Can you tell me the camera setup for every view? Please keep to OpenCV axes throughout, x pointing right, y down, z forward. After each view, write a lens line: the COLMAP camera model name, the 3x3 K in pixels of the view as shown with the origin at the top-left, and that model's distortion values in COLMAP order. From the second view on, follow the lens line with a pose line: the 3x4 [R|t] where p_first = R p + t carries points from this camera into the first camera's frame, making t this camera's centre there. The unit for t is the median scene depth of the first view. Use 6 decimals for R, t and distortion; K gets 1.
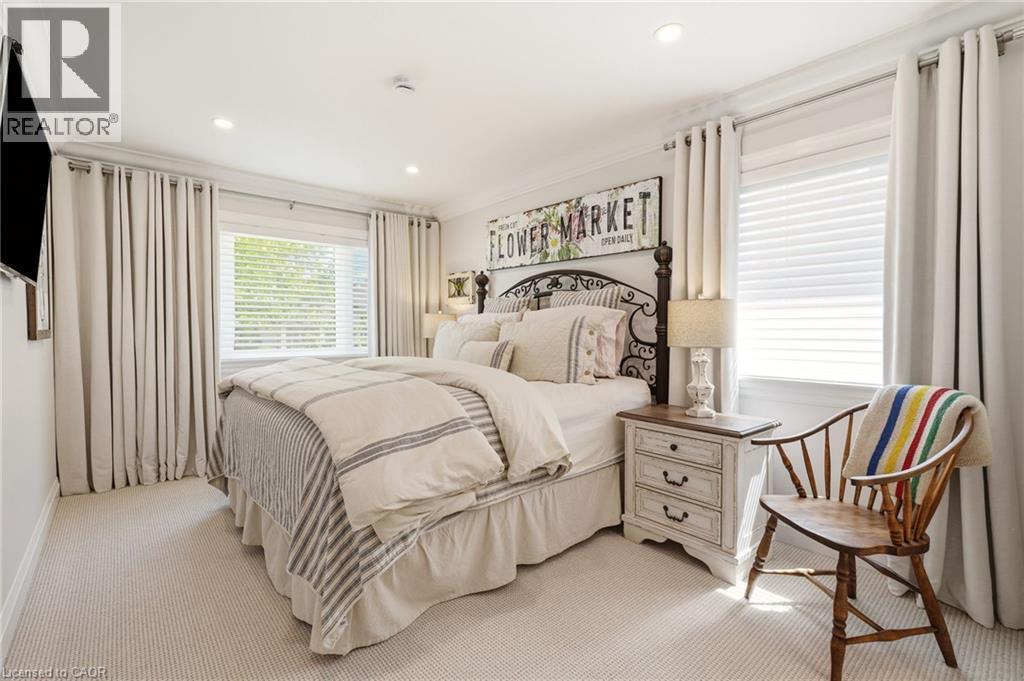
lens RADIAL K [[452.1, 0, 512.0], [0, 452.1, 340.5], [0, 0, 1]] dist [0.000367, 0.000002]
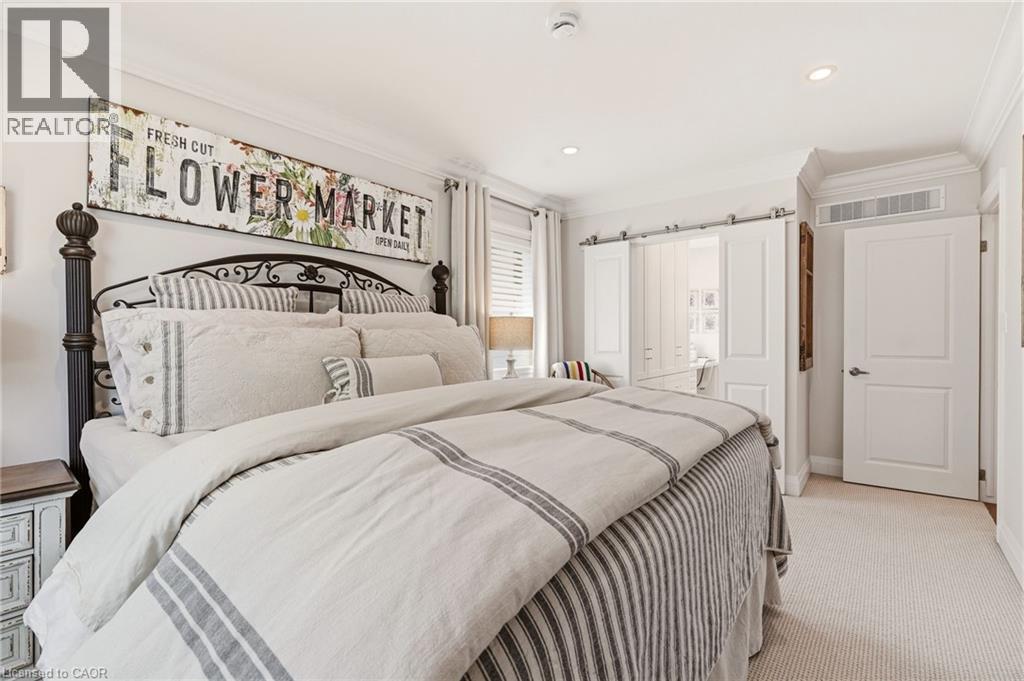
lens RADIAL K [[452.1, 0, 512.0], [0, 452.1, 340.5], [0, 0, 1]] dist [0.000367, 0.000002]
pose [[-0.135931, -0.007321, 0.990691, -0.683576], [0.026927, 0.999576, 0.011081, -0.022844], [-0.990352, 0.028183, -0.135676, 0.823063]]
